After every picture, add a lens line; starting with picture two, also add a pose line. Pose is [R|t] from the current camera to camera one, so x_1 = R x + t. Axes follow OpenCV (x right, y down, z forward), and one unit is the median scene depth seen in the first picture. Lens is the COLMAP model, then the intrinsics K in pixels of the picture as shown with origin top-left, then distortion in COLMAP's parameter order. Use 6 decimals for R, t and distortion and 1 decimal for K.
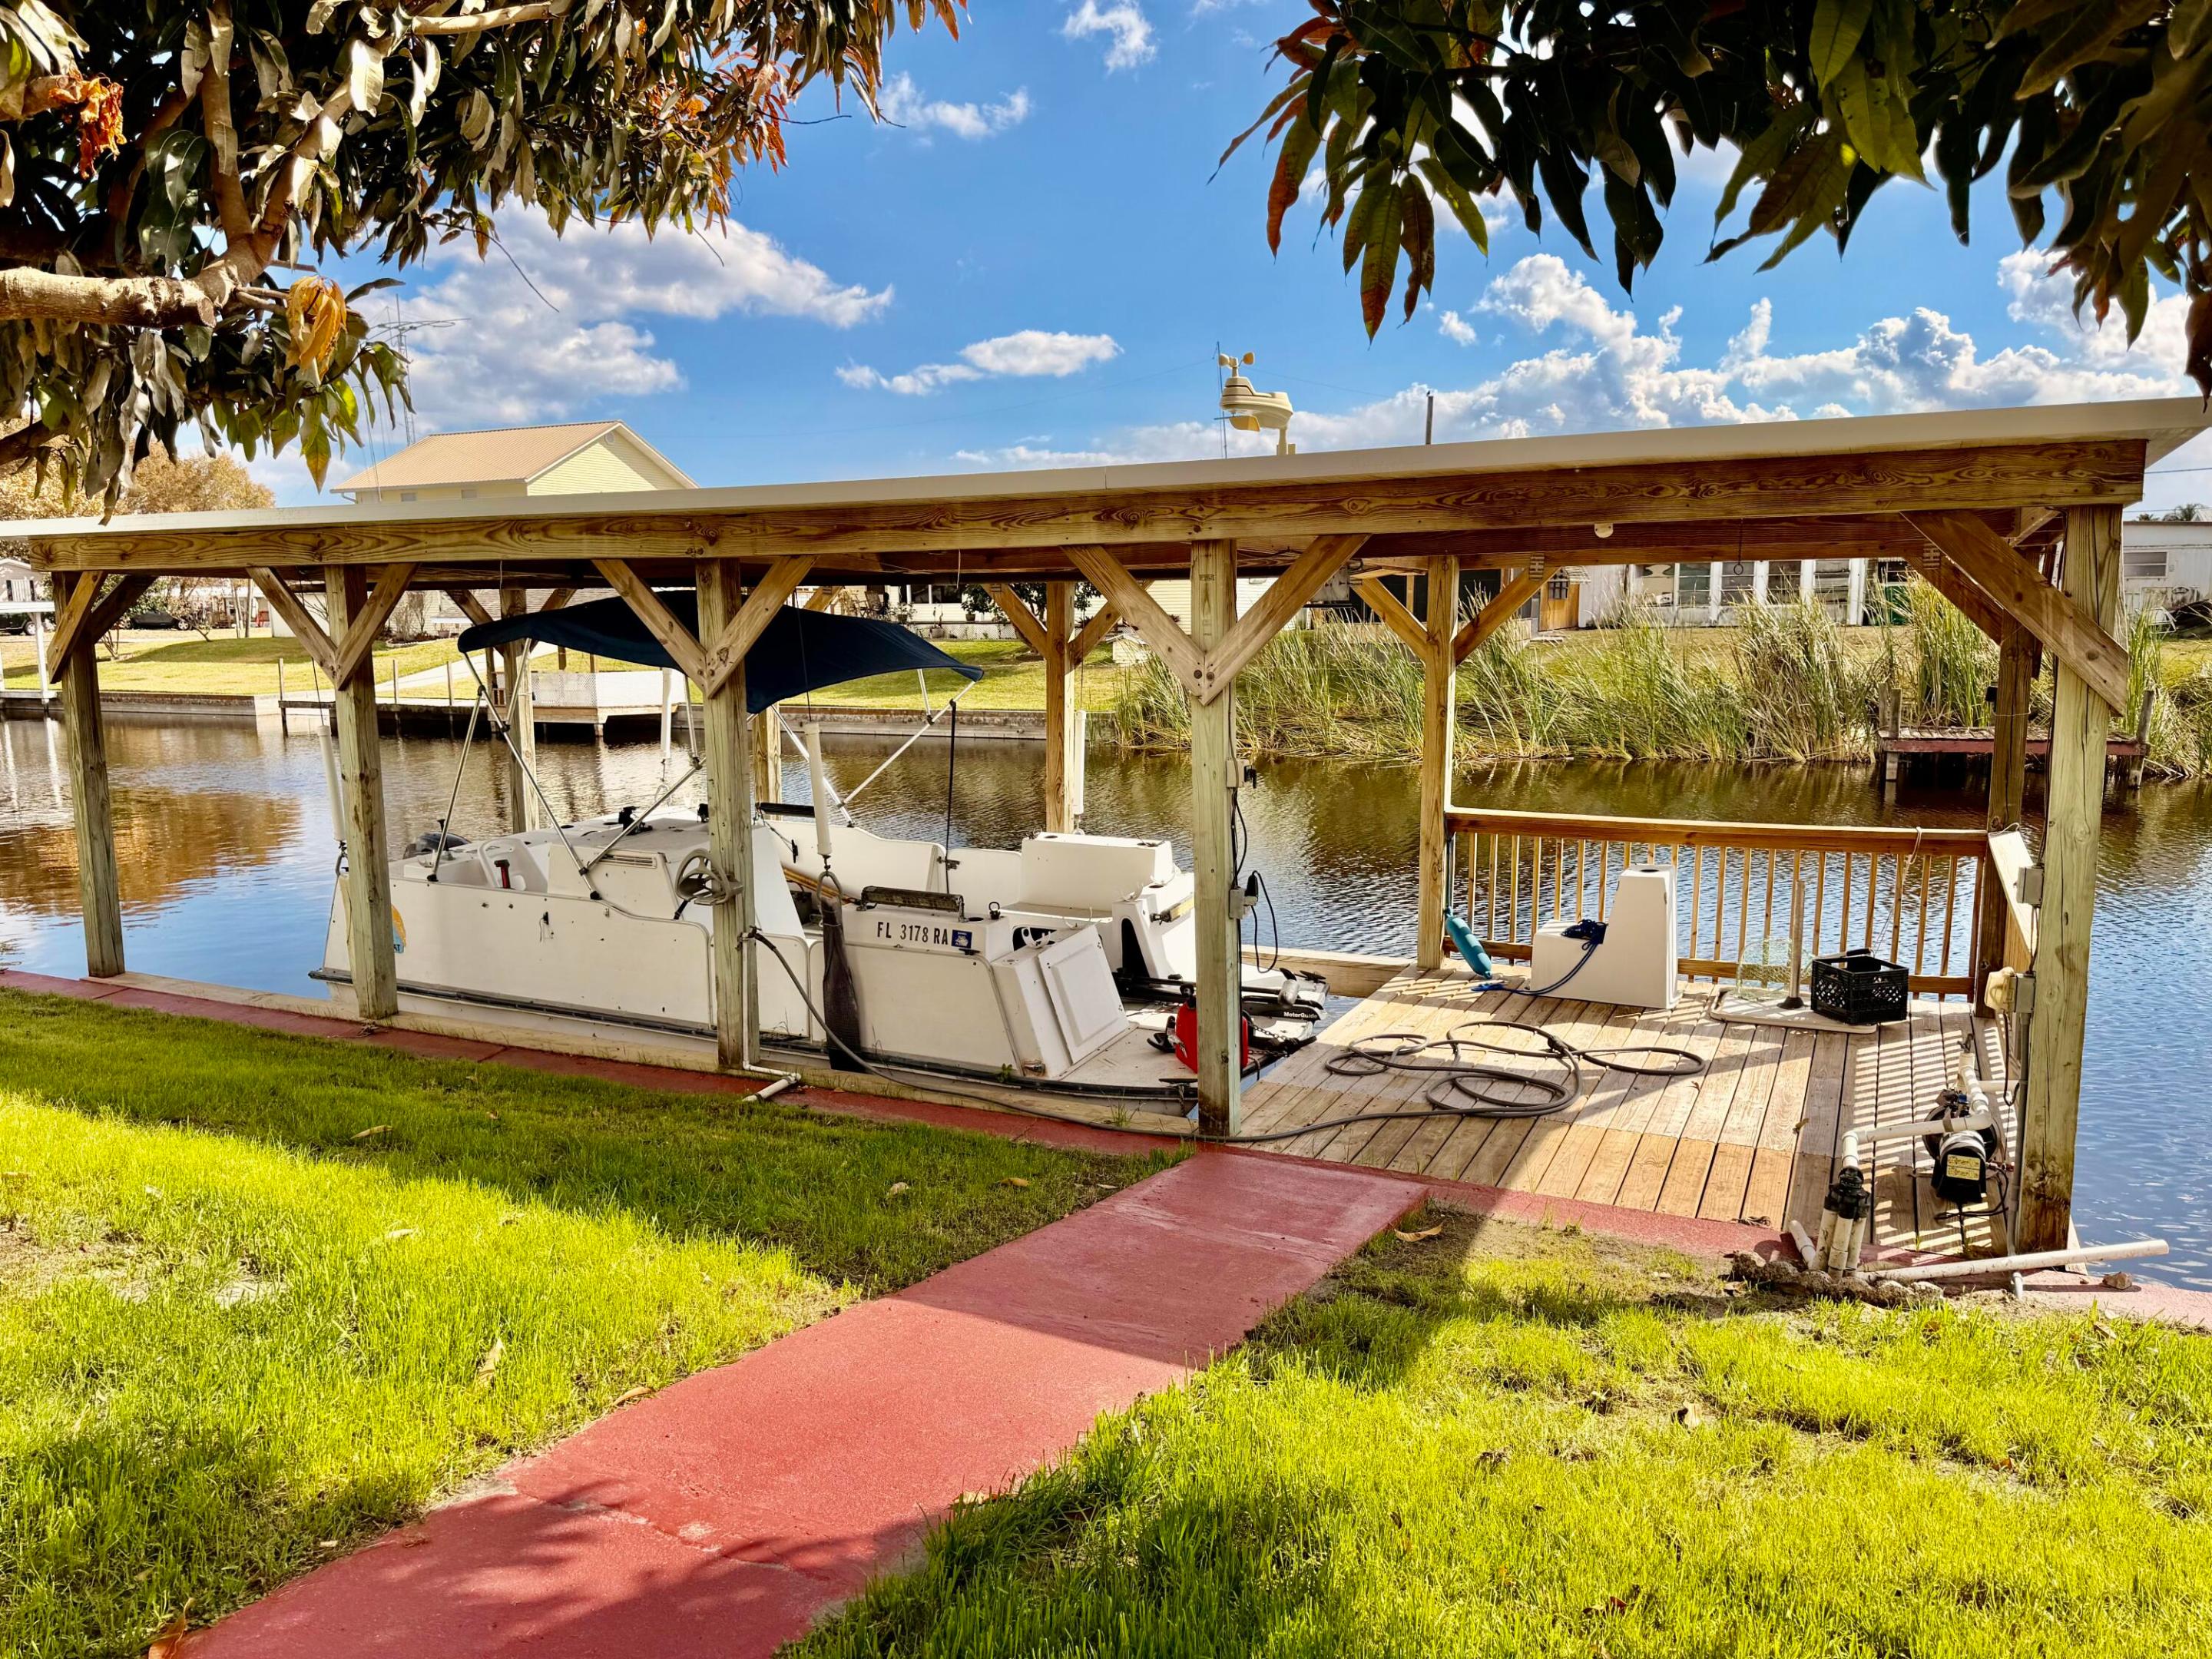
lens RADIAL K [[1560.2, 0, 1098.0], [0, 1560.2, 851.5], [0, 0, 1]] dist [0.124054, -0.170312]
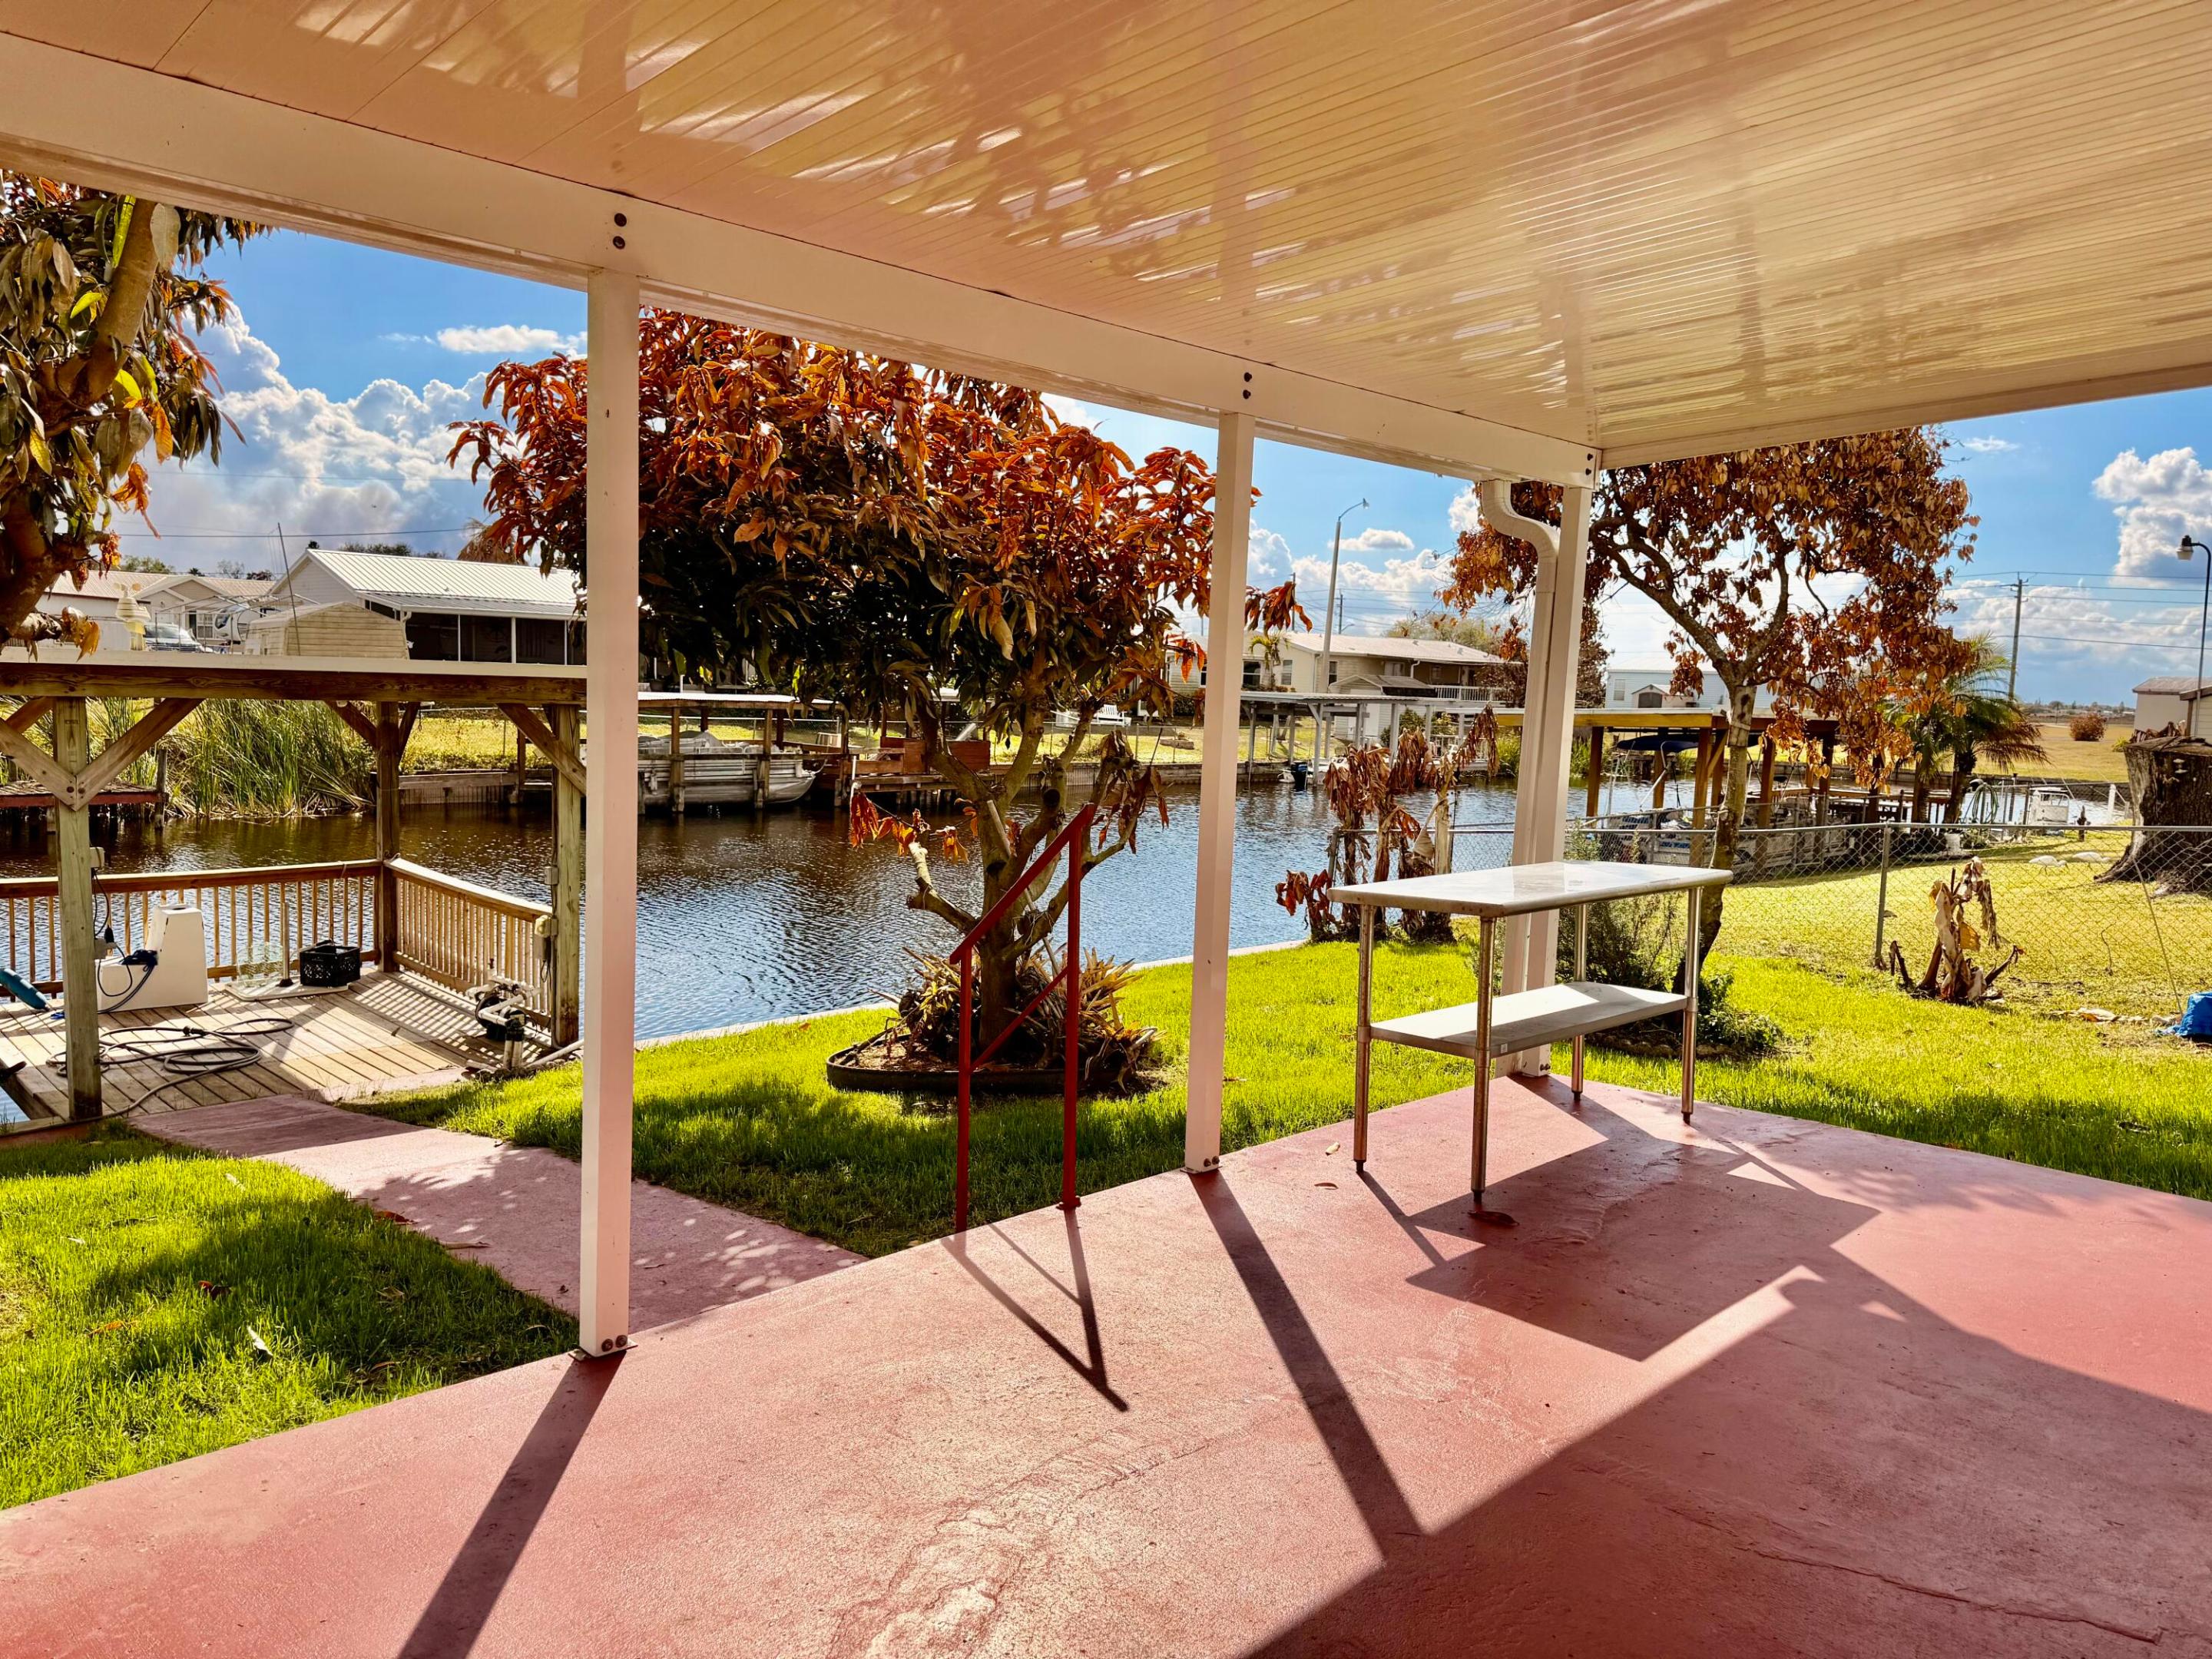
lens RADIAL K [[1560.2, 0, 1098.0], [0, 1560.2, 851.5], [0, 0, 1]] dist [0.124054, -0.170312]
pose [[0.333865, -0.079275, 0.939282, -0.205118], [0.100977, 0.993731, 0.047979, -0.006993], [-0.937197, 0.078827, 0.339777, -0.073405]]
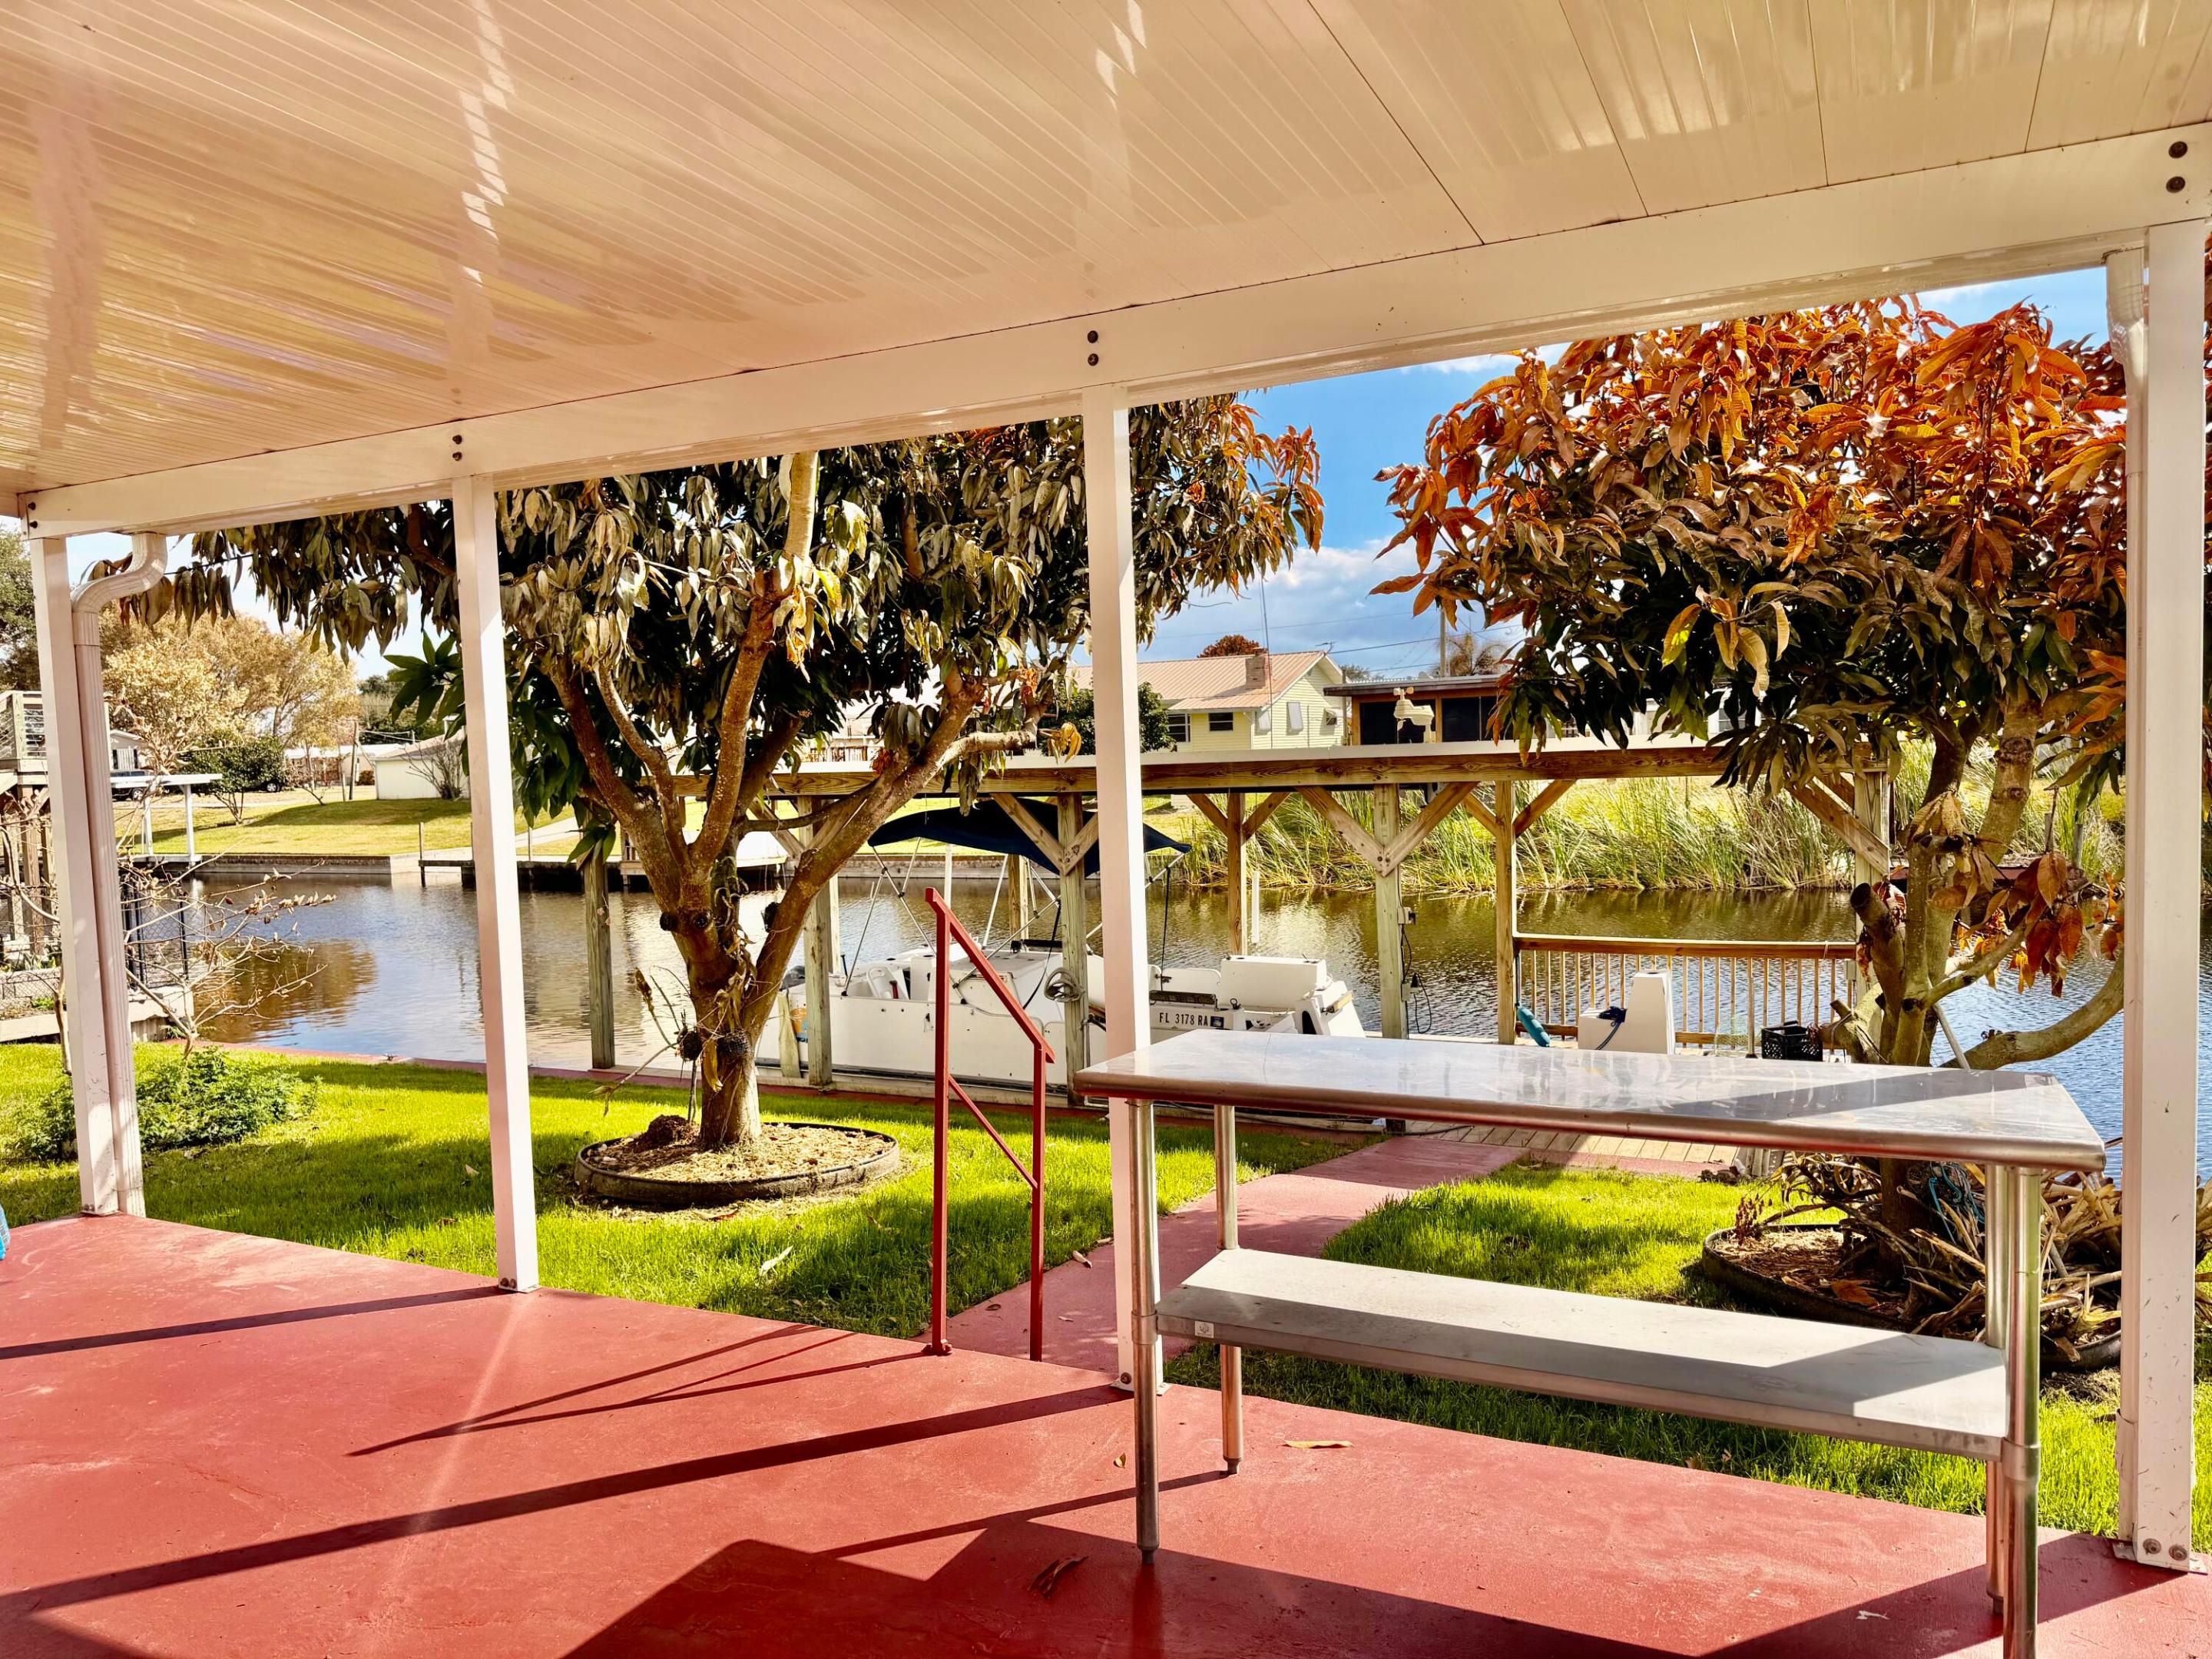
lens RADIAL K [[1560.2, 0, 1098.0], [0, 1560.2, 851.5], [0, 0, 1]] dist [0.124054, -0.170312]
pose [[0.999738, -0.020856, -0.009429, -0.048454], [0.019983, 0.996204, -0.084724, 0.003953], [0.011160, 0.084513, 0.996360, -0.153178]]
